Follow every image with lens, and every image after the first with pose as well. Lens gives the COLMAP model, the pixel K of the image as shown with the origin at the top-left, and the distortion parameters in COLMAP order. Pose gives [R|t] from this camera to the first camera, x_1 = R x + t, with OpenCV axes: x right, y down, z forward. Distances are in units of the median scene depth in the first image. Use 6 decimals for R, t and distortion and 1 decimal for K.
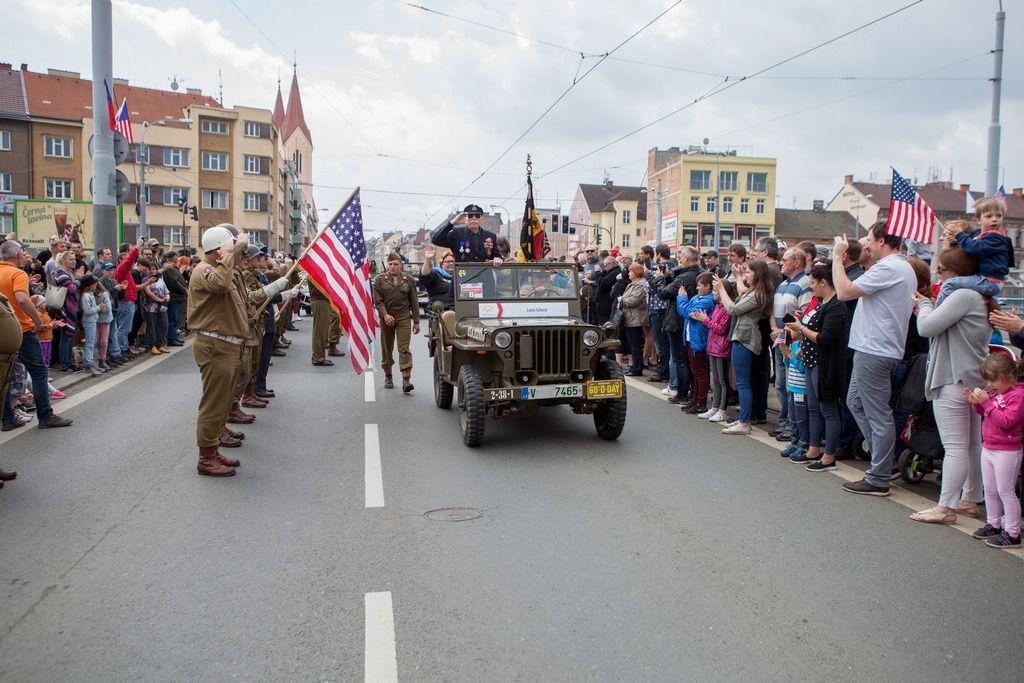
lens RADIAL K [[800.4, 0, 512.0], [0, 800.4, 341.5], [0, 0, 1]] dist [0.000200, -0.000004]
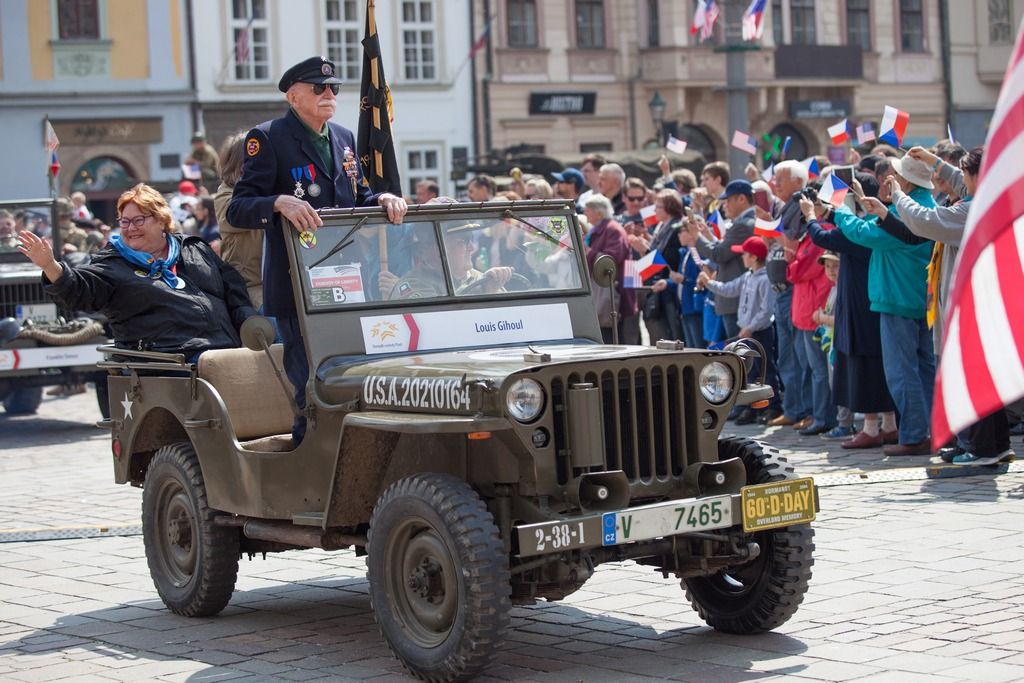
lens RADIAL K [[2662.6, 0, 512.0], [0, 2662.6, 341.5], [0, 0, 1]] dist [-0.003204, -0.039555]
pose [[0.933599, -0.057436, 0.353686, -0.463262], [0.073248, 0.996817, -0.031472, 0.009329], [-0.350752, 0.055289, 0.934835, -0.214371]]
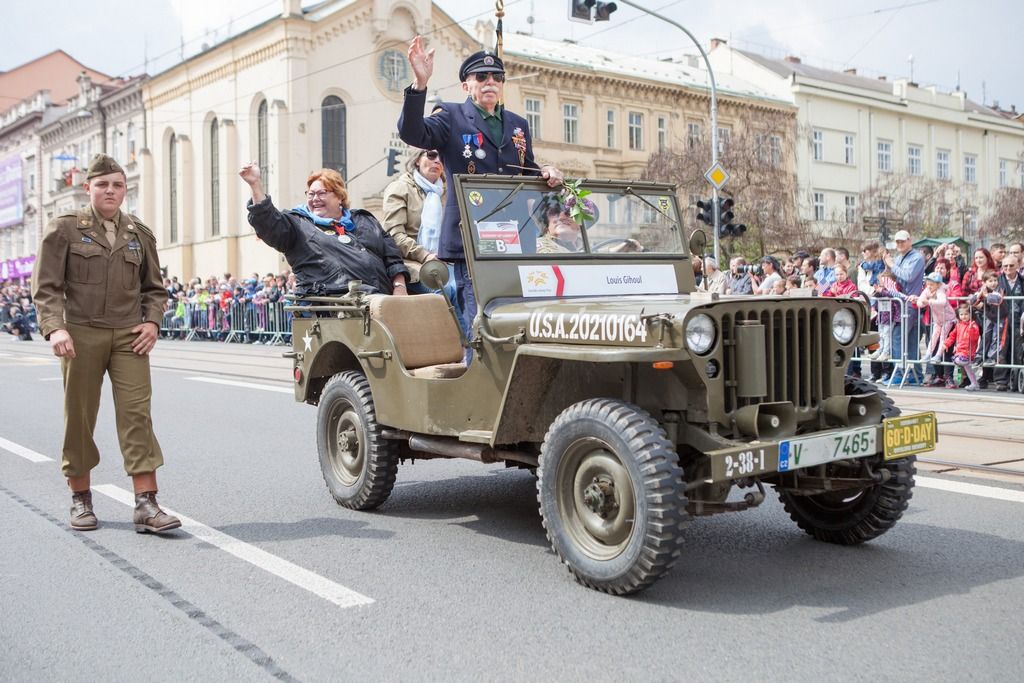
lens RADIAL K [[1131.8, 0, 512.0], [0, 1131.8, 341.5], [0, 0, 1]] dist [0.011894, 0.004920]
pose [[0.907203, -0.030170, 0.419609, -0.342130], [0.047696, 0.998370, -0.031336, 0.015268], [-0.417980, 0.048442, 0.907164, 0.482803]]
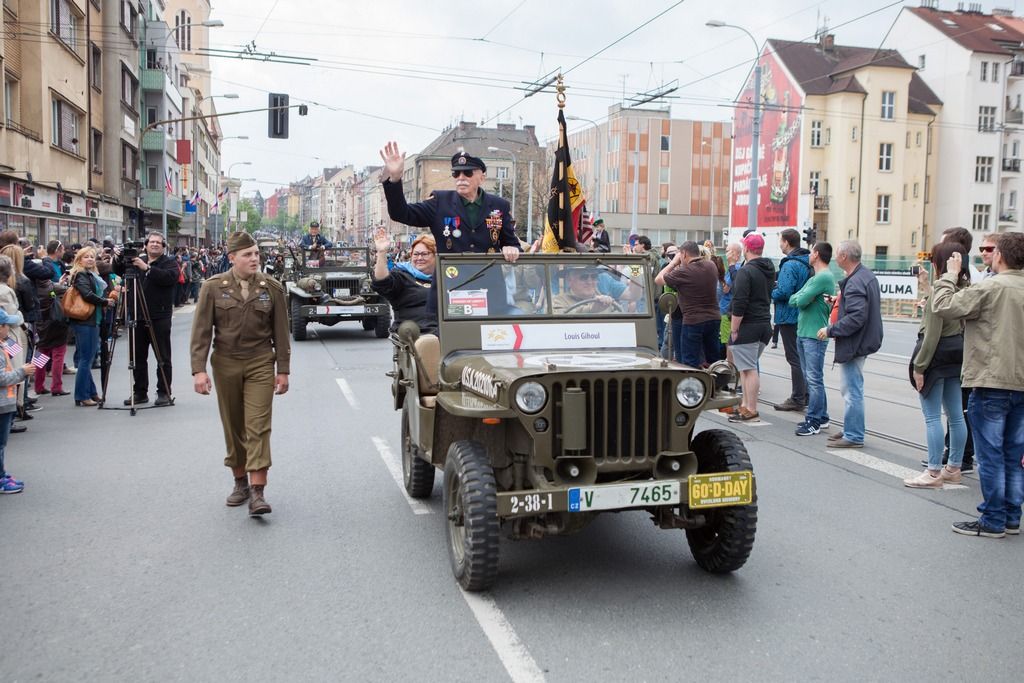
lens RADIAL K [[1001.0, 0, 540.7], [0, 1001.0, 365.6], [0, 0, 1]] dist [-0.056430, -0.000393]
pose [[0.999183, -0.000831, 0.040396, -0.030814], [0.000313, 0.999918, 0.012830, -0.030920], [-0.040403, -0.012807, 0.999101, 0.317968]]
